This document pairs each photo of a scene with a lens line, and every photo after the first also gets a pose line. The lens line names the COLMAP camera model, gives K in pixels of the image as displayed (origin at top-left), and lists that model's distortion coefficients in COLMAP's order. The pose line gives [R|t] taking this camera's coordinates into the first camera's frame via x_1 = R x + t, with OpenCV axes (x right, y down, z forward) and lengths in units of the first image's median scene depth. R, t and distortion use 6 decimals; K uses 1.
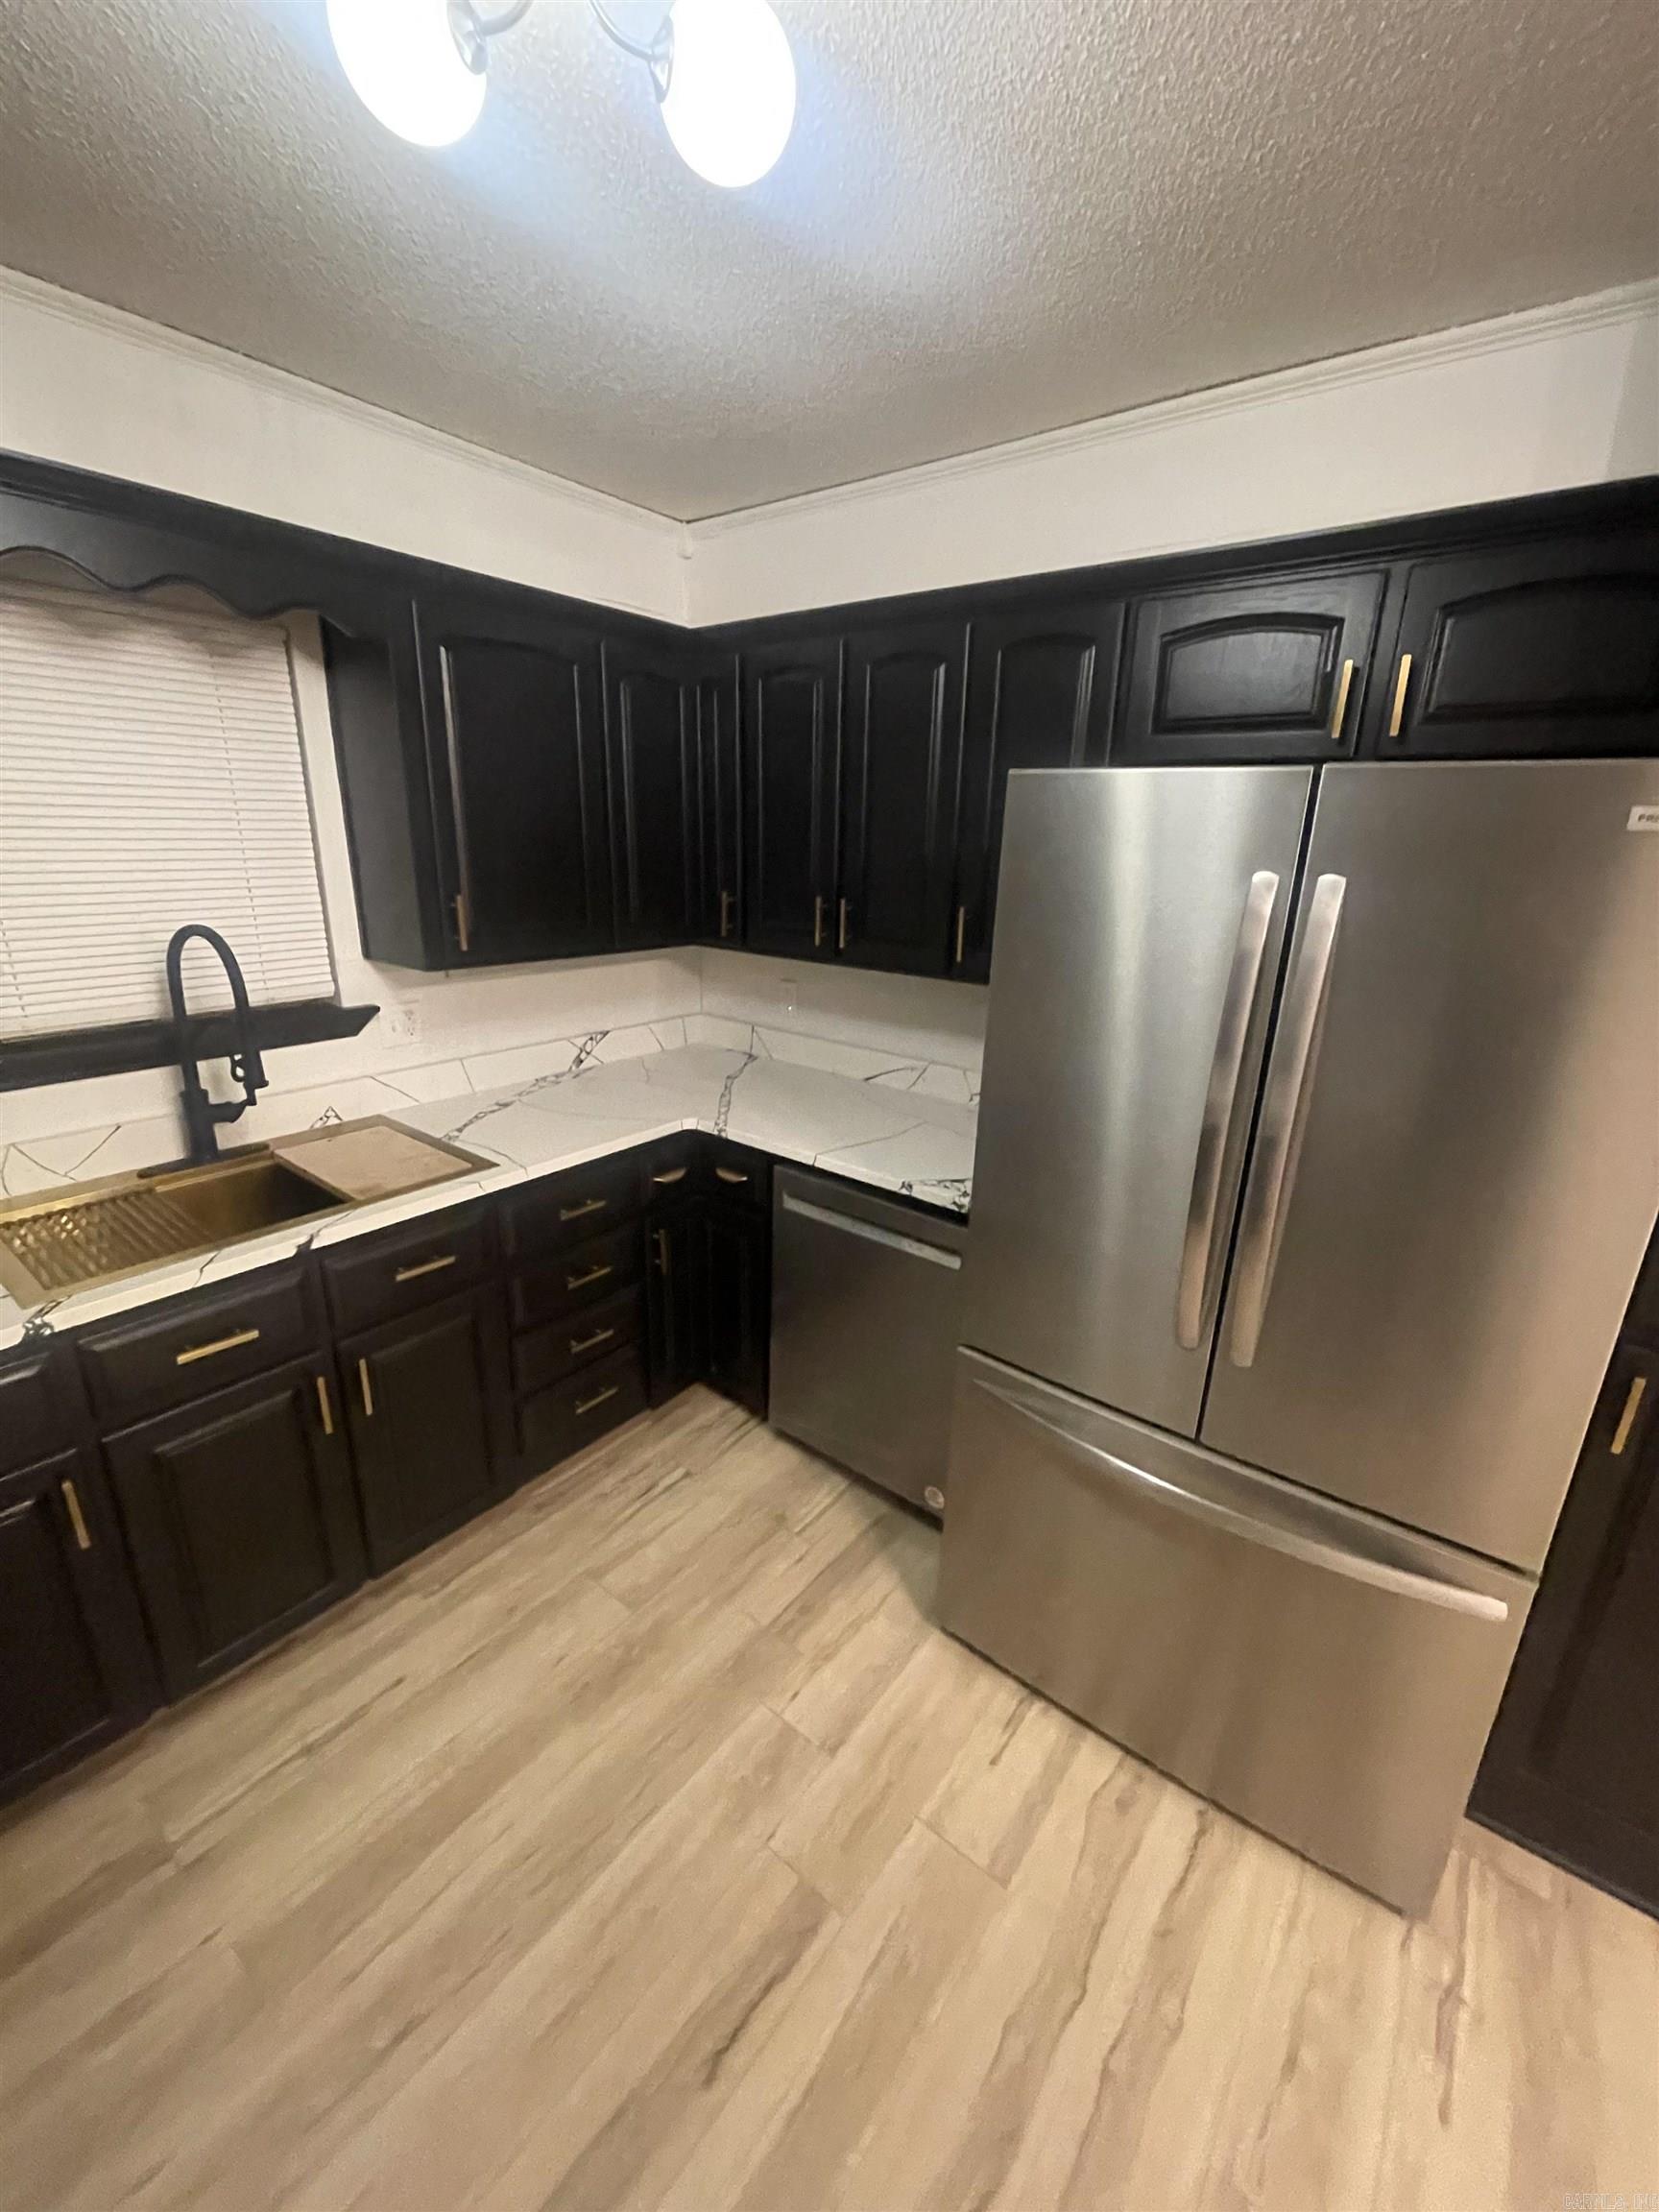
lens RADIAL K [[888.9, 0, 836.5], [0, 888.9, 1103.1], [0, 0, 1]] dist [-0.000061, -0.000487]
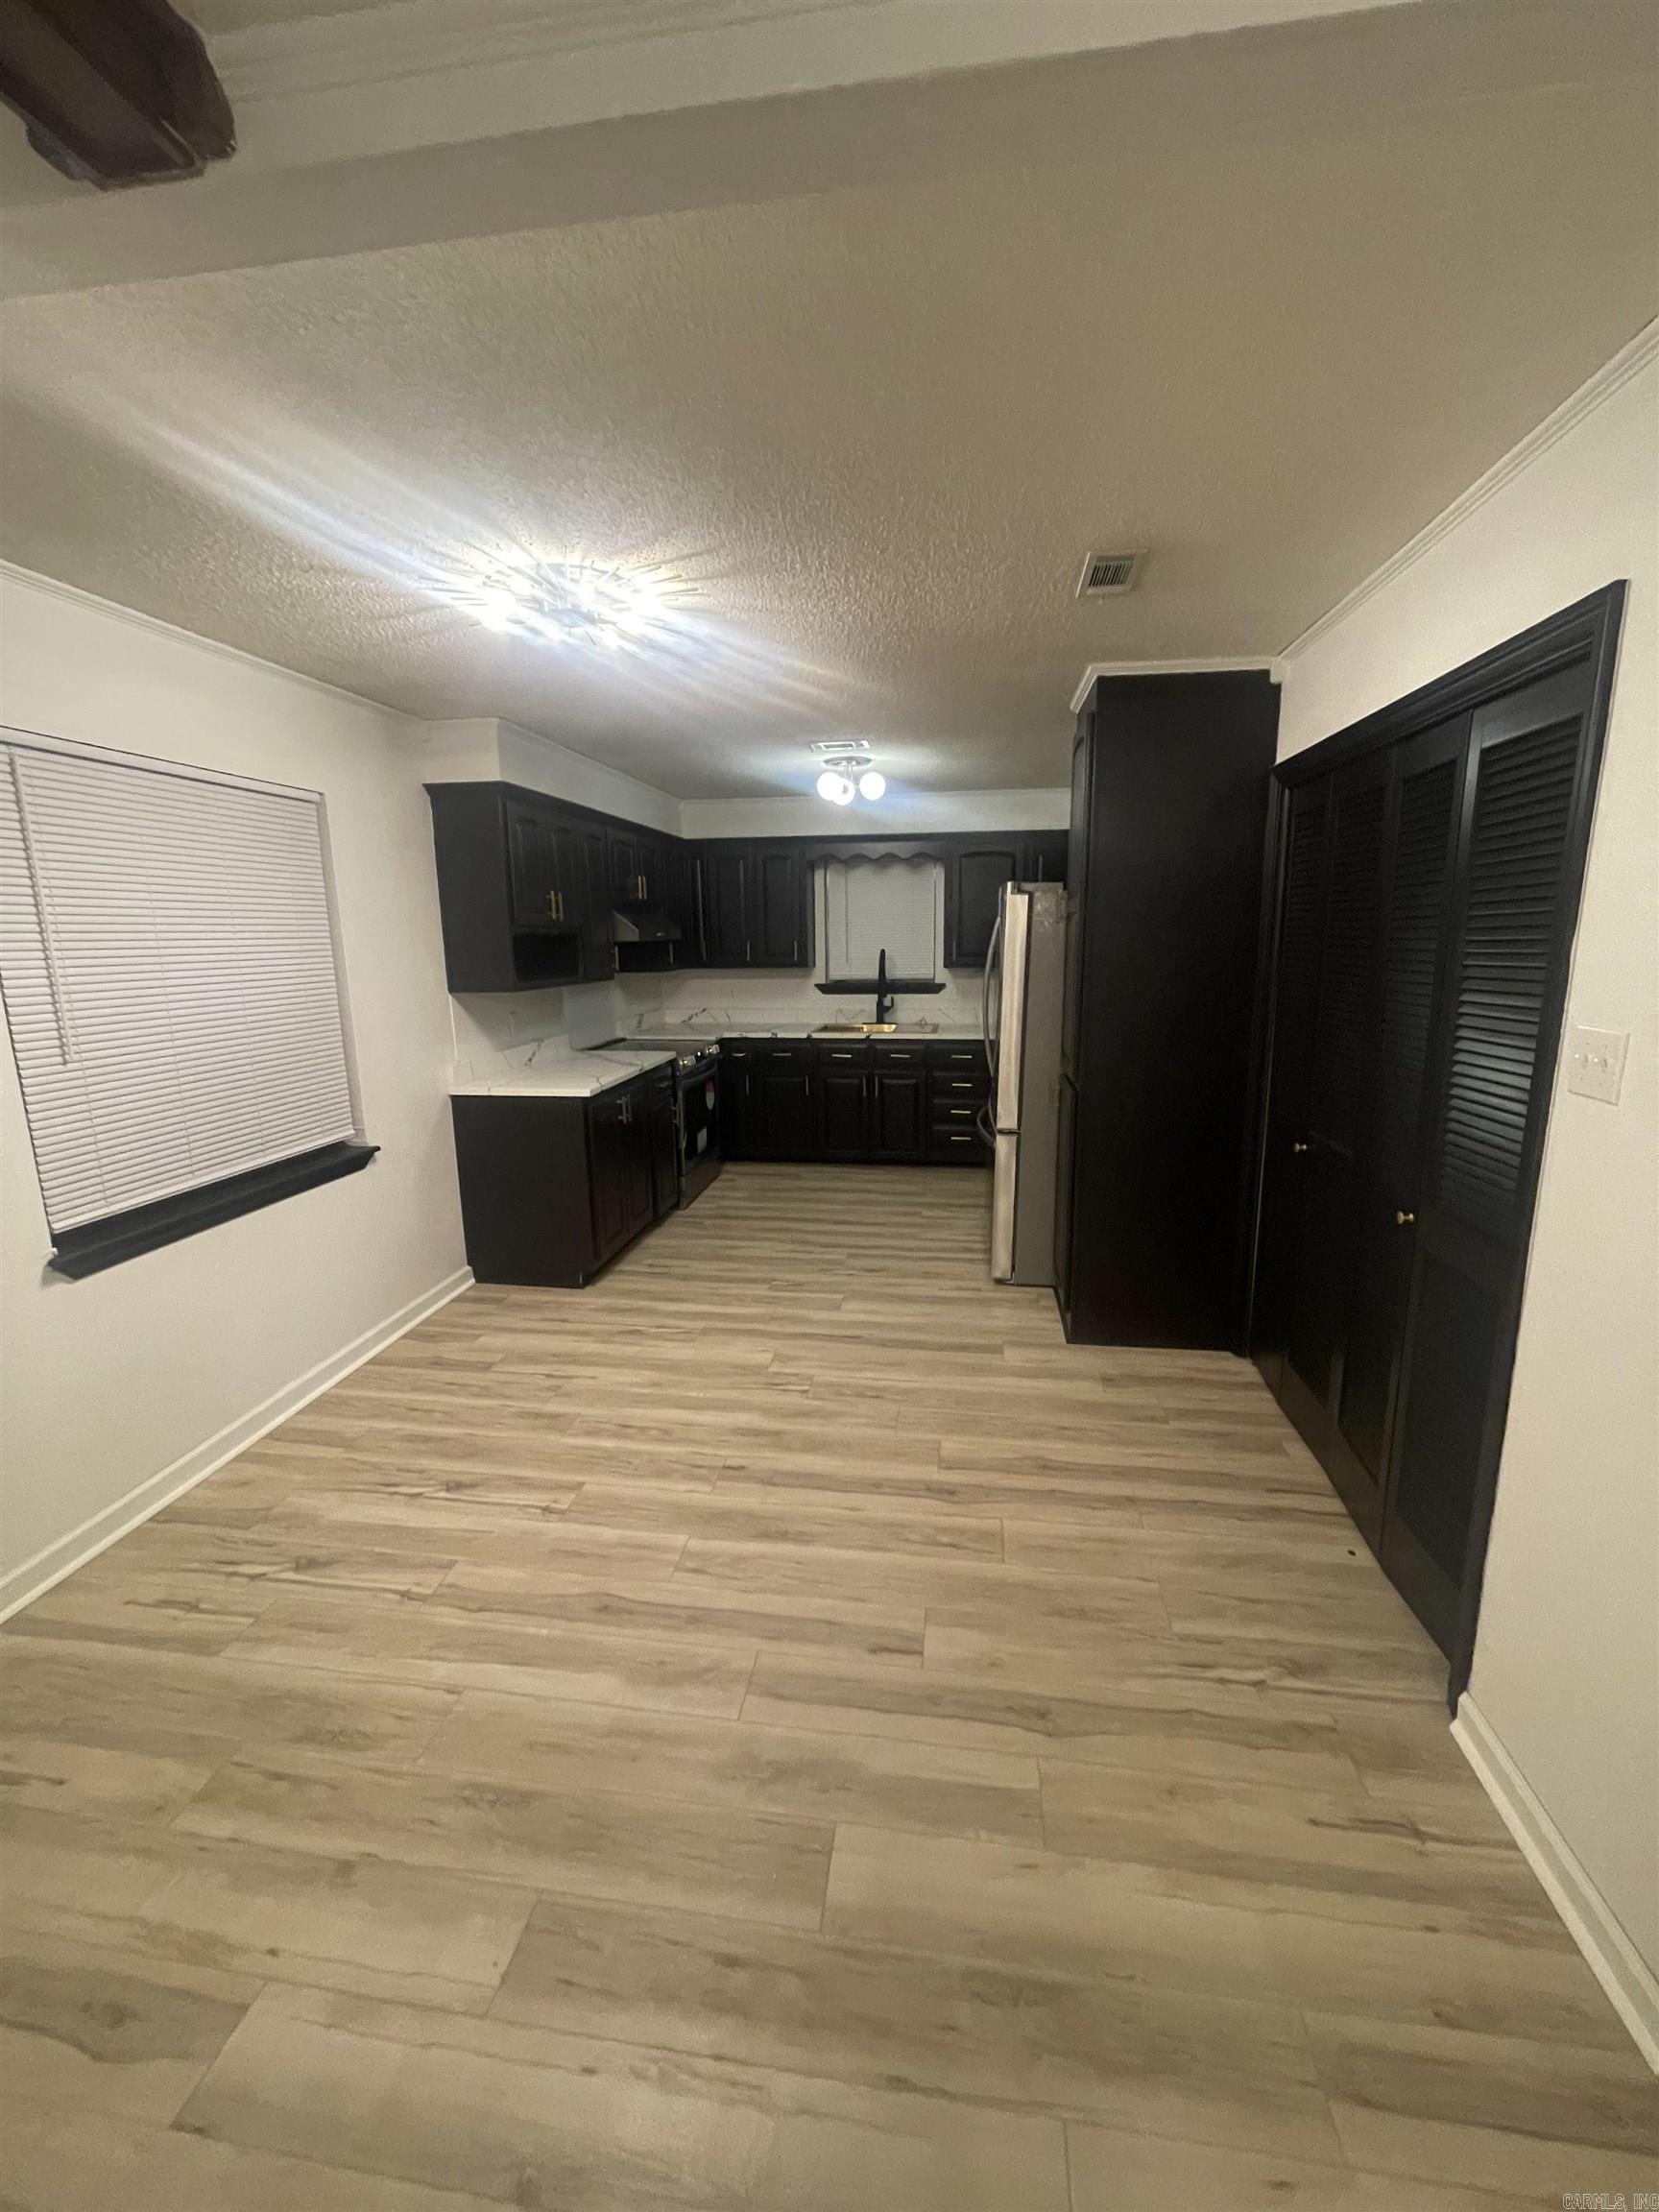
lens RADIAL K [[888.9, 0, 836.5], [0, 888.9, 1103.1], [0, 0, 1]] dist [-0.000061, -0.000487]
pose [[0.486363, 0.132098, -0.863714, 2.531817], [-0.235508, 0.971741, 0.016003, 0.412274], [0.841420, 0.195628, 0.503729, -0.857381]]
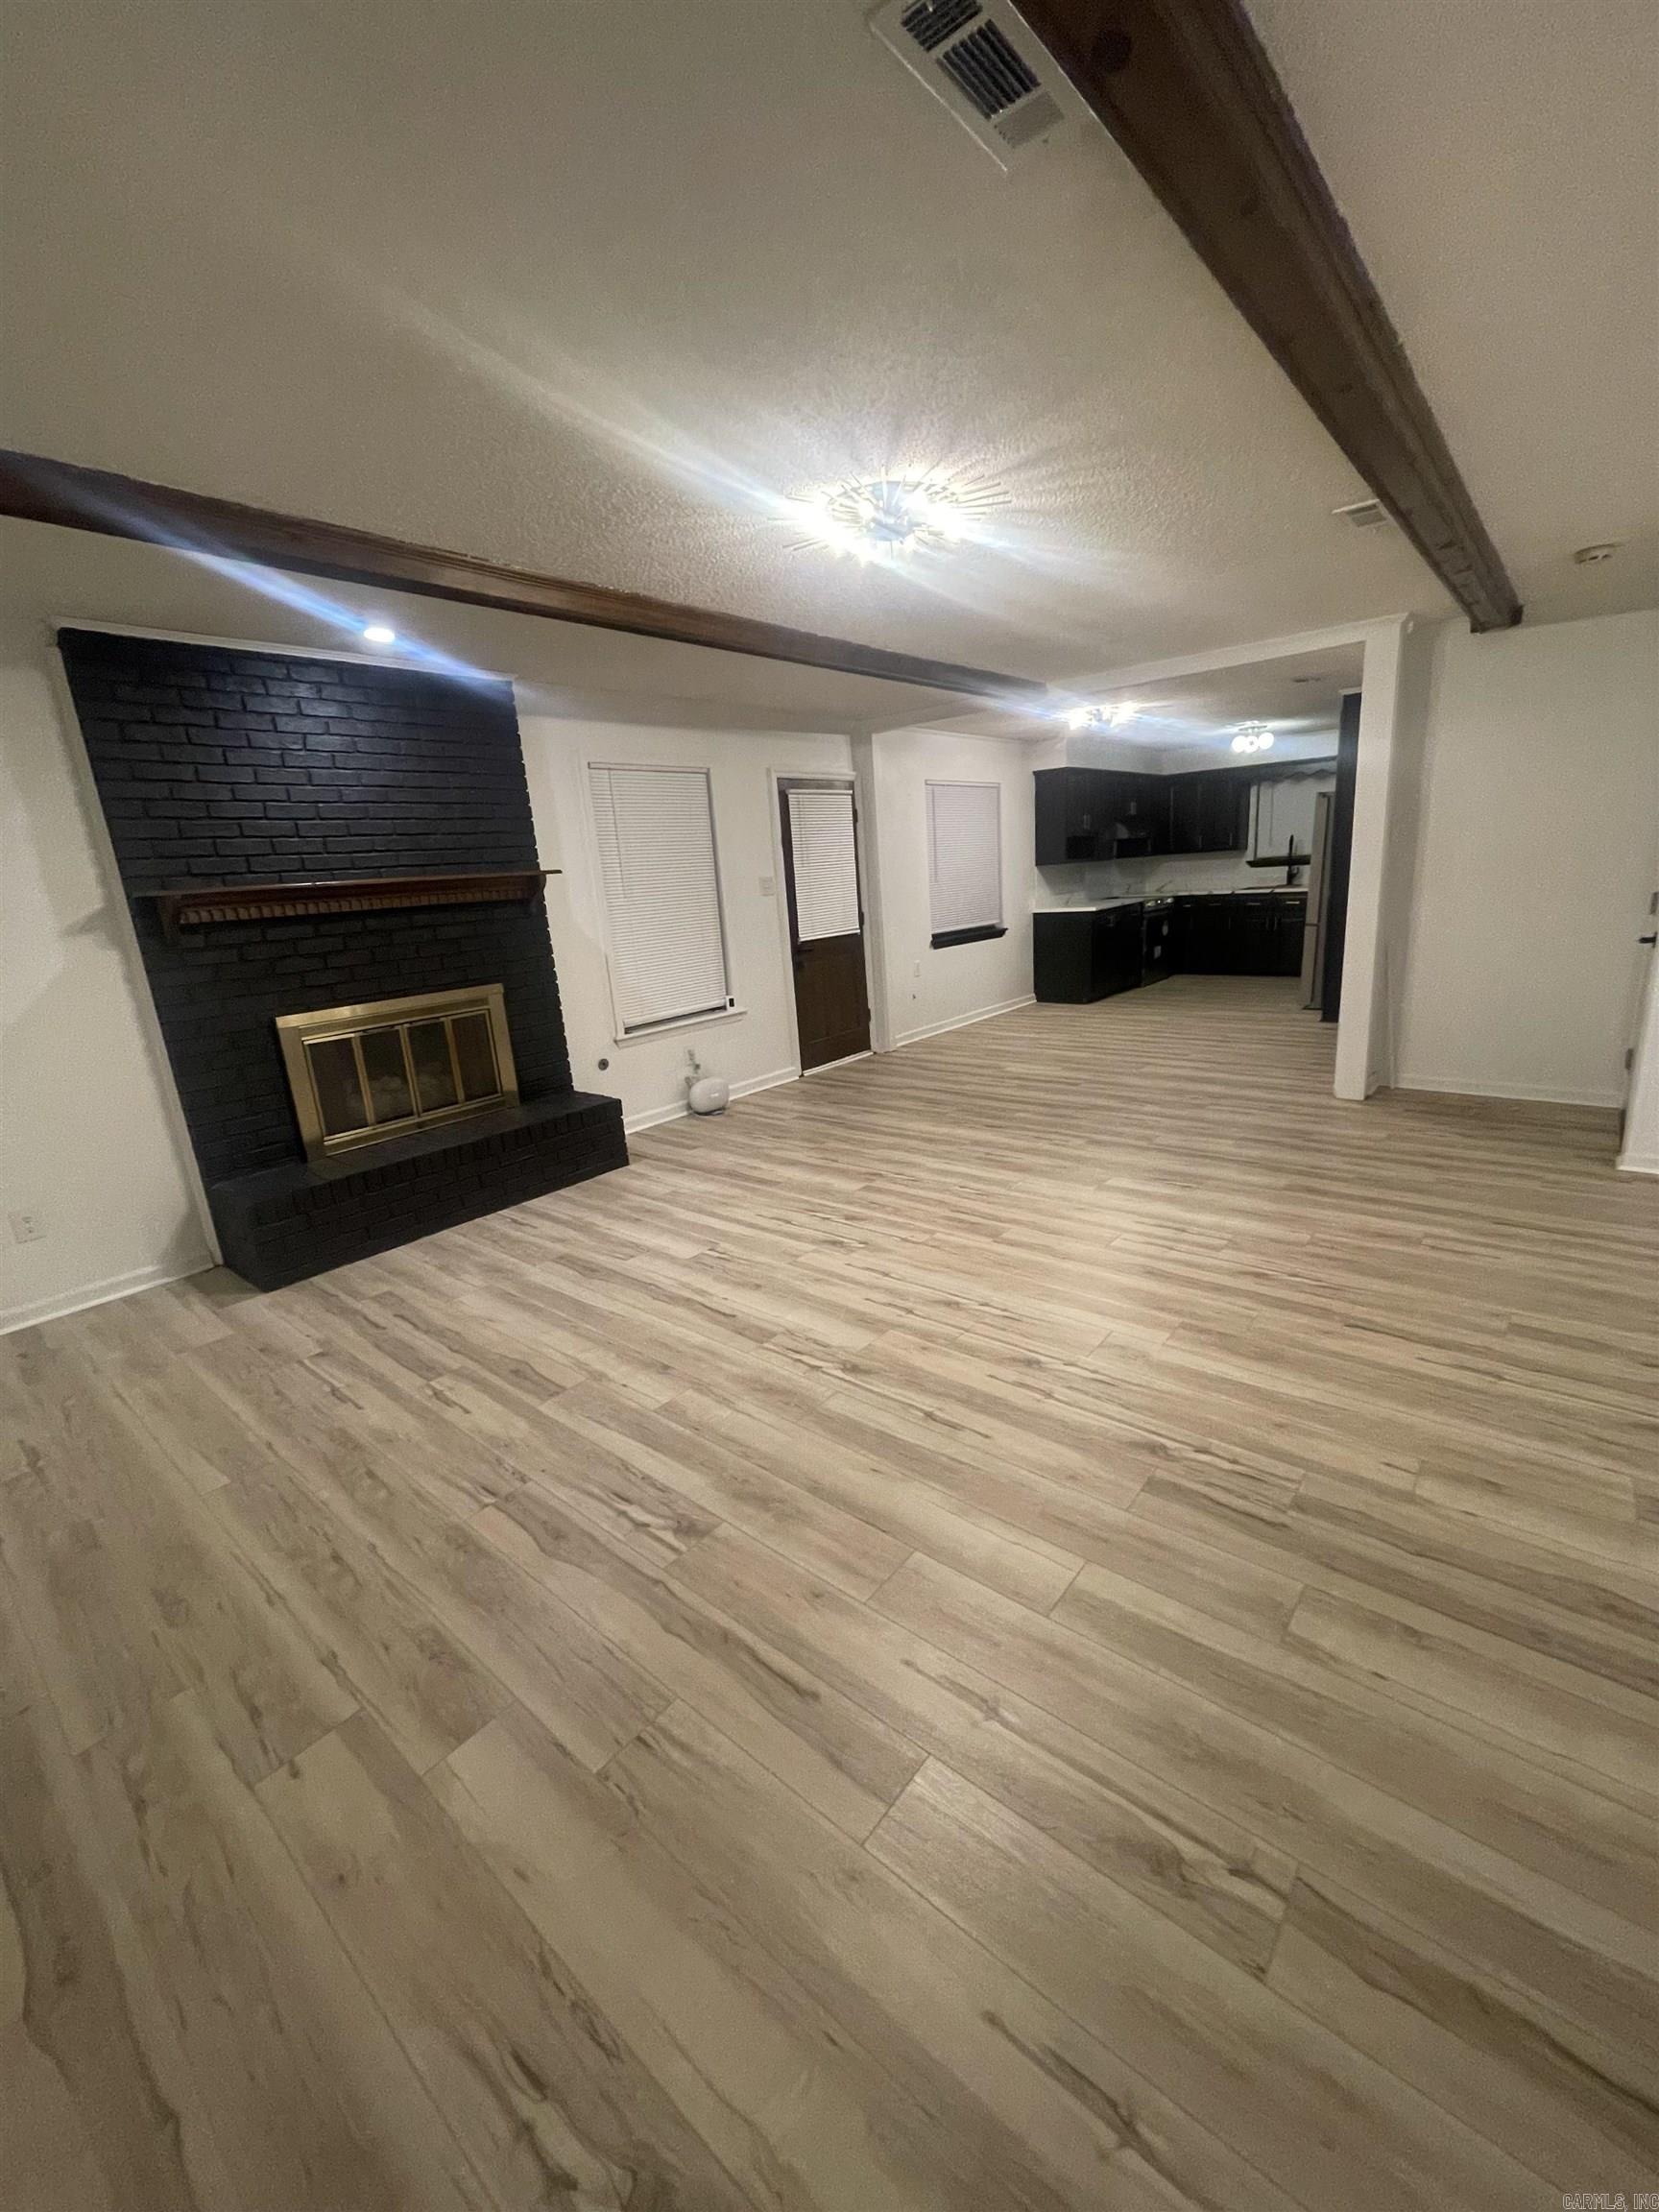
lens RADIAL K [[890.2, 0, 836.3], [0, 890.2, 1105.1], [0, 0, 1]] dist [-0.004811, -0.000300]
pose [[-0.046168, 0.230474, -0.971983, 5.601773], [-0.233048, 0.943685, 0.234834, 0.804255], [0.971369, 0.237360, 0.010144, -1.484194]]
